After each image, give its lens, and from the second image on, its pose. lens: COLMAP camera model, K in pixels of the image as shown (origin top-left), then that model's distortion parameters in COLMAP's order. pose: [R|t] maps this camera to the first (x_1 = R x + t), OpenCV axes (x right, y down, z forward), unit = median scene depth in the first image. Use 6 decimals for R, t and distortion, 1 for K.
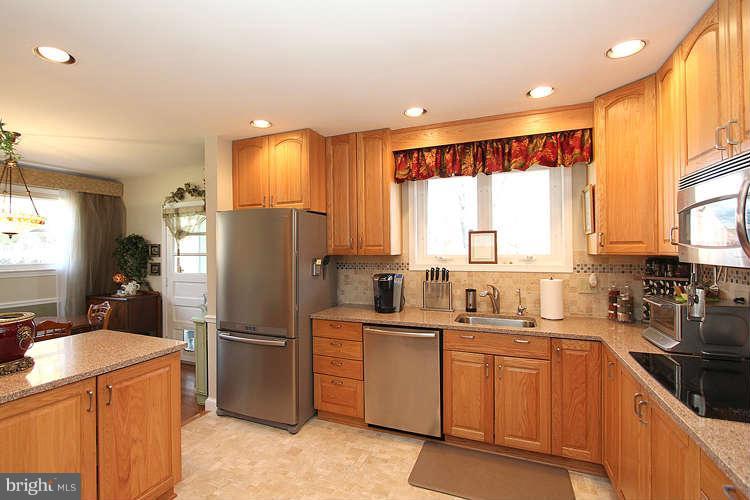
lens RADIAL K [[356.3, 0, 362.5], [0, 356.3, 247.4], [0, 0, 1]] dist [-0.021028, 0.001294]
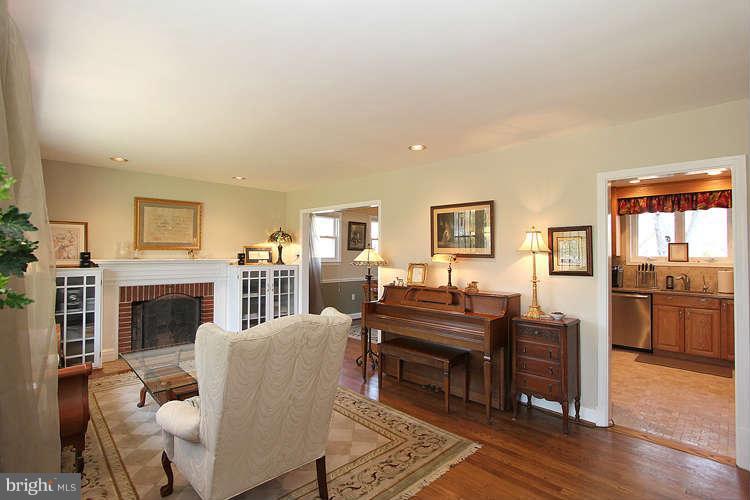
lens RADIAL K [[356.3, 0, 371.9], [0, 356.3, 245.1], [0, 0, 1]] dist [-0.021028, 0.001294]
pose [[0.923165, 0.009497, -0.384285, -0.390025], [-0.016834, 0.999735, -0.015732, 0.016076], [0.384034, 0.020992, 0.923080, -1.174862]]
